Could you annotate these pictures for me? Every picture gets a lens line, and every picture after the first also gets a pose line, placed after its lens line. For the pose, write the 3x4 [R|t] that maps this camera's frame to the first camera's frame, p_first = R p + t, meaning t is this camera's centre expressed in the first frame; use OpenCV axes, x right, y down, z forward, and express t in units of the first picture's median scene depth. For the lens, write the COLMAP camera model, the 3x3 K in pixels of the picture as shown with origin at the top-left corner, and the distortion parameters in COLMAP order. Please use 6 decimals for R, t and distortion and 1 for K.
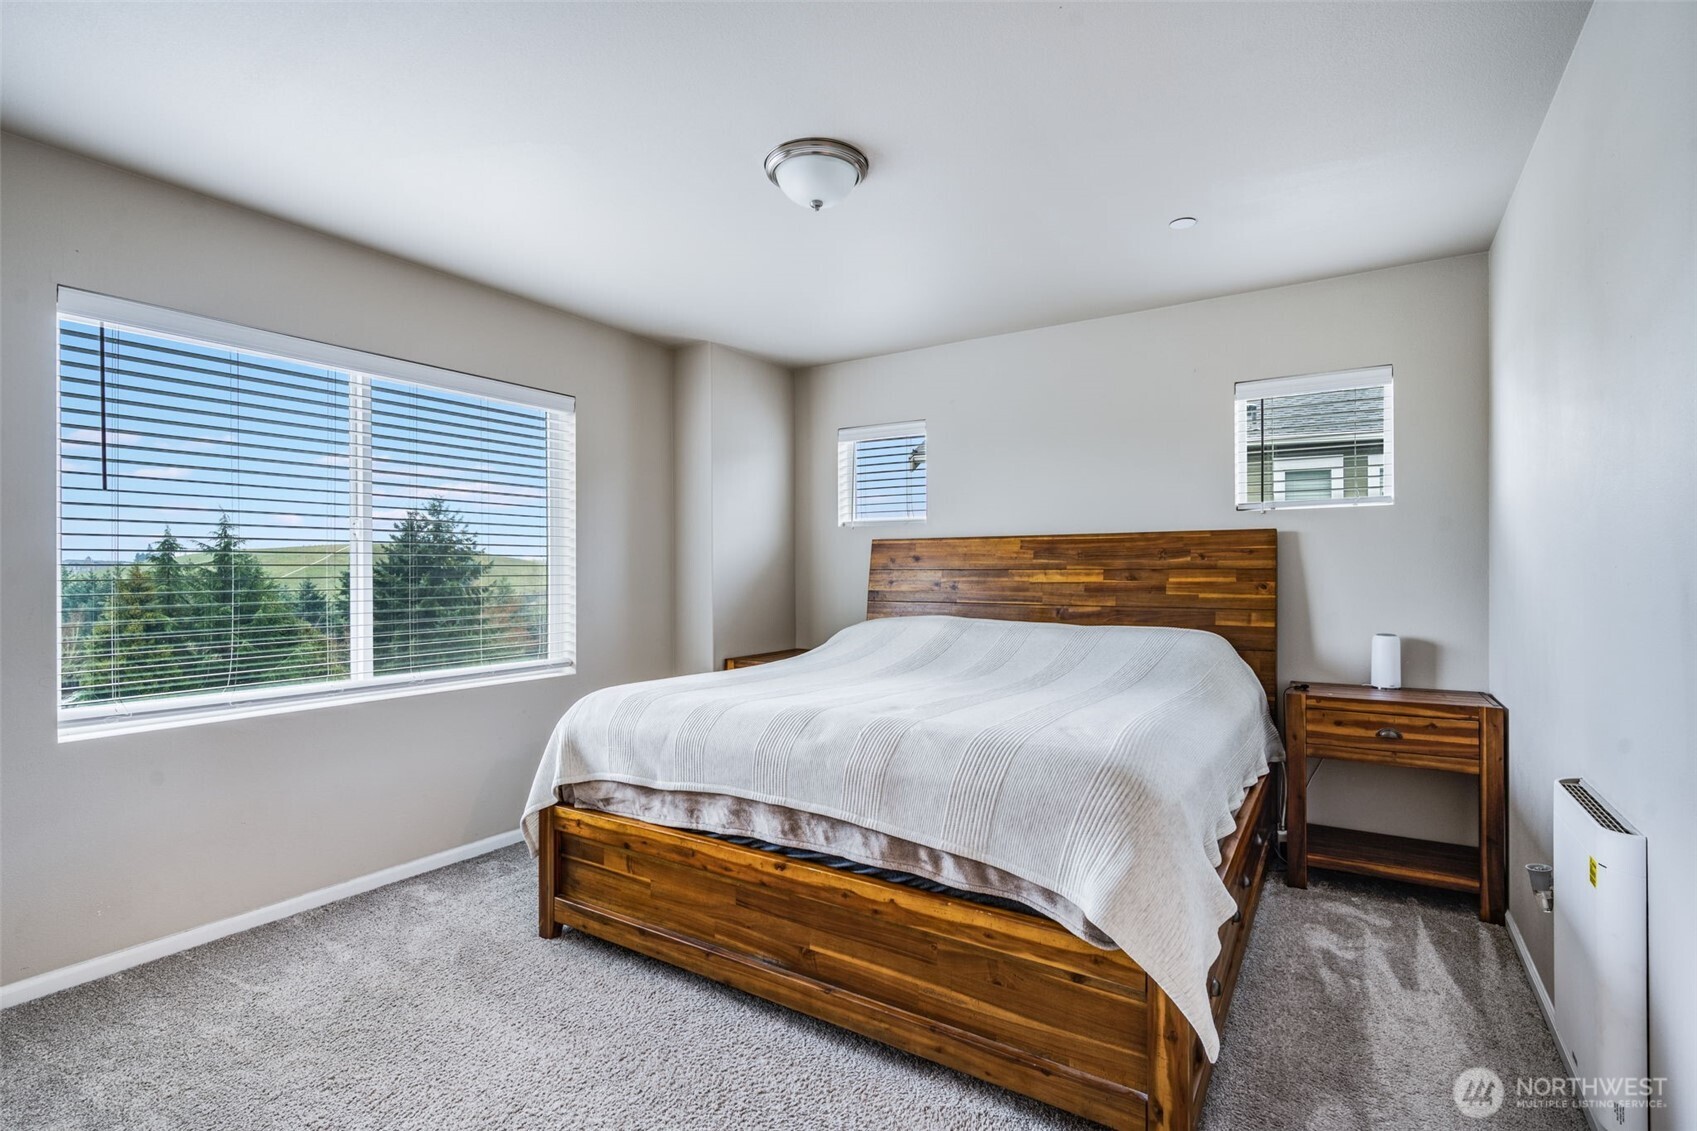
lens RADIAL K [[768.3, 0, 892.0], [0, 768.3, 572.5], [0, 0, 1]] dist [-0.003605, -0.000070]
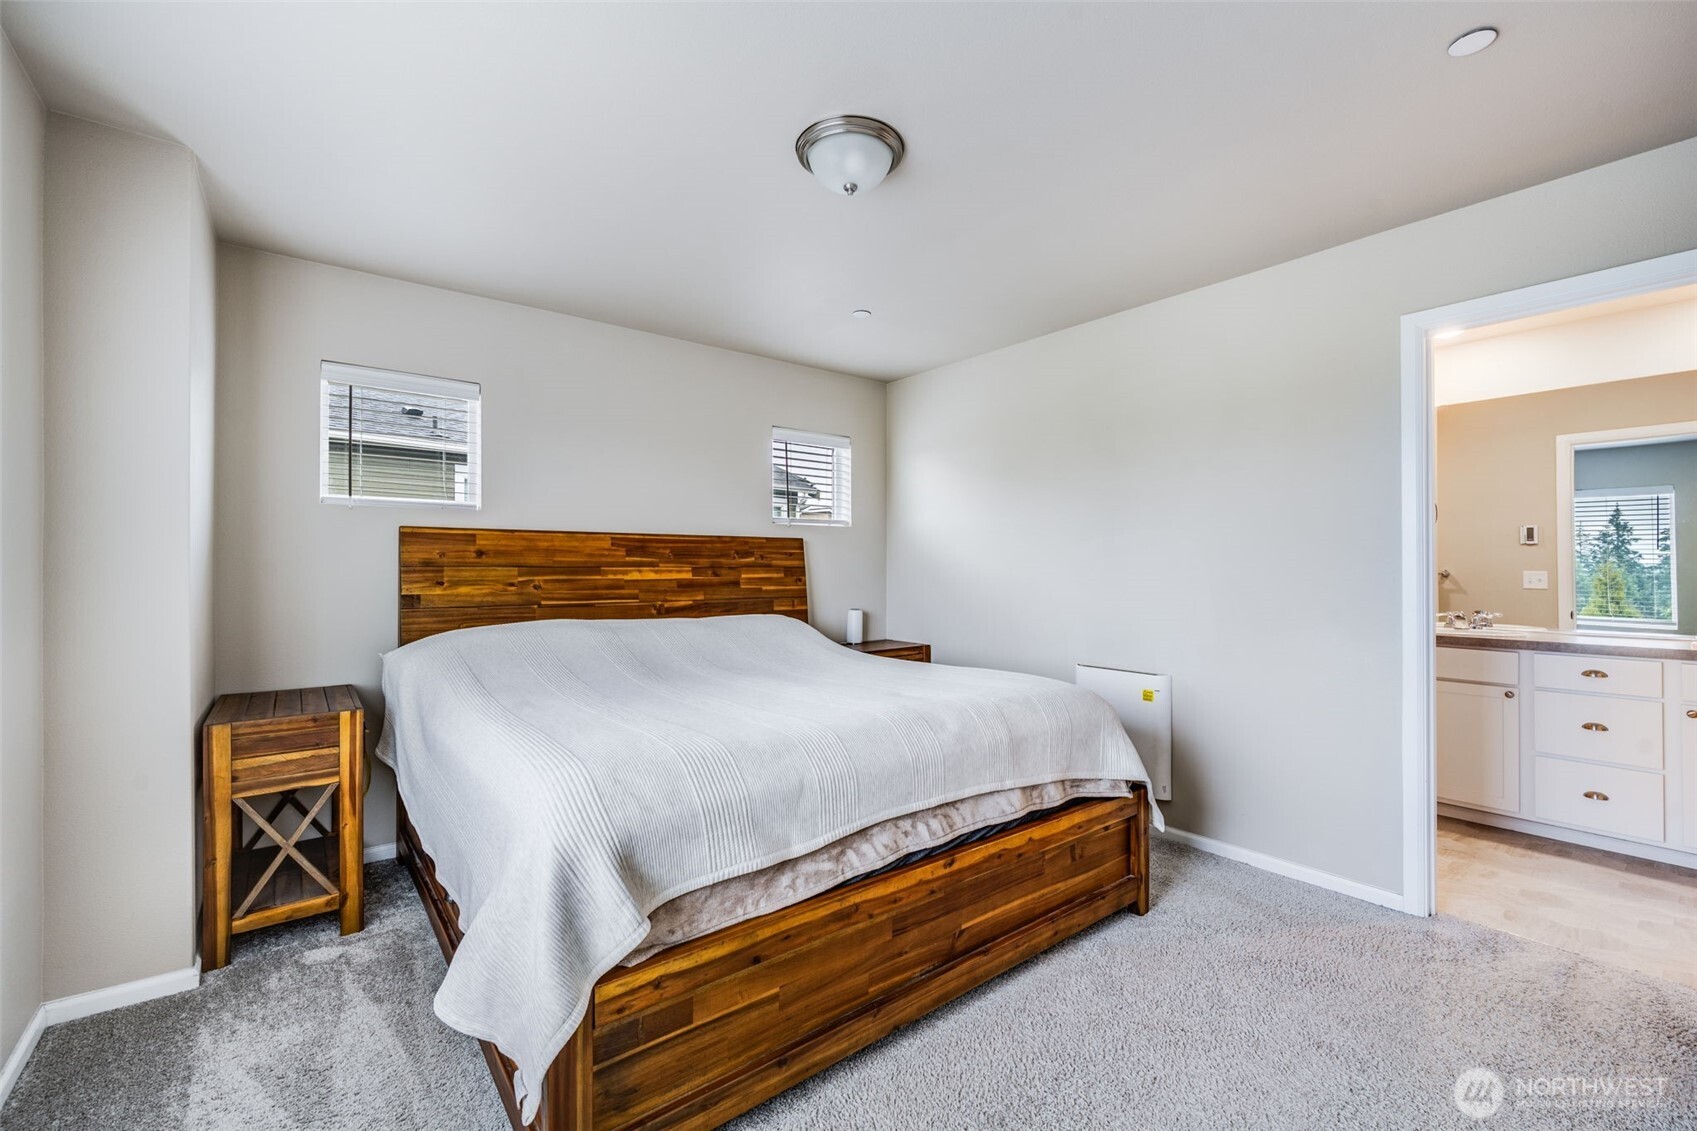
lens RADIAL K [[691.5, 0, 834.9], [0, 691.5, 553.0], [0, 0, 1]] dist [0.002144, 0.000035]
pose [[0.372222, 0.018900, 0.927951, -0.620204], [-0.001842, 0.999806, -0.019624, -0.005833], [-0.928142, 0.005595, 0.372184, 0.466592]]
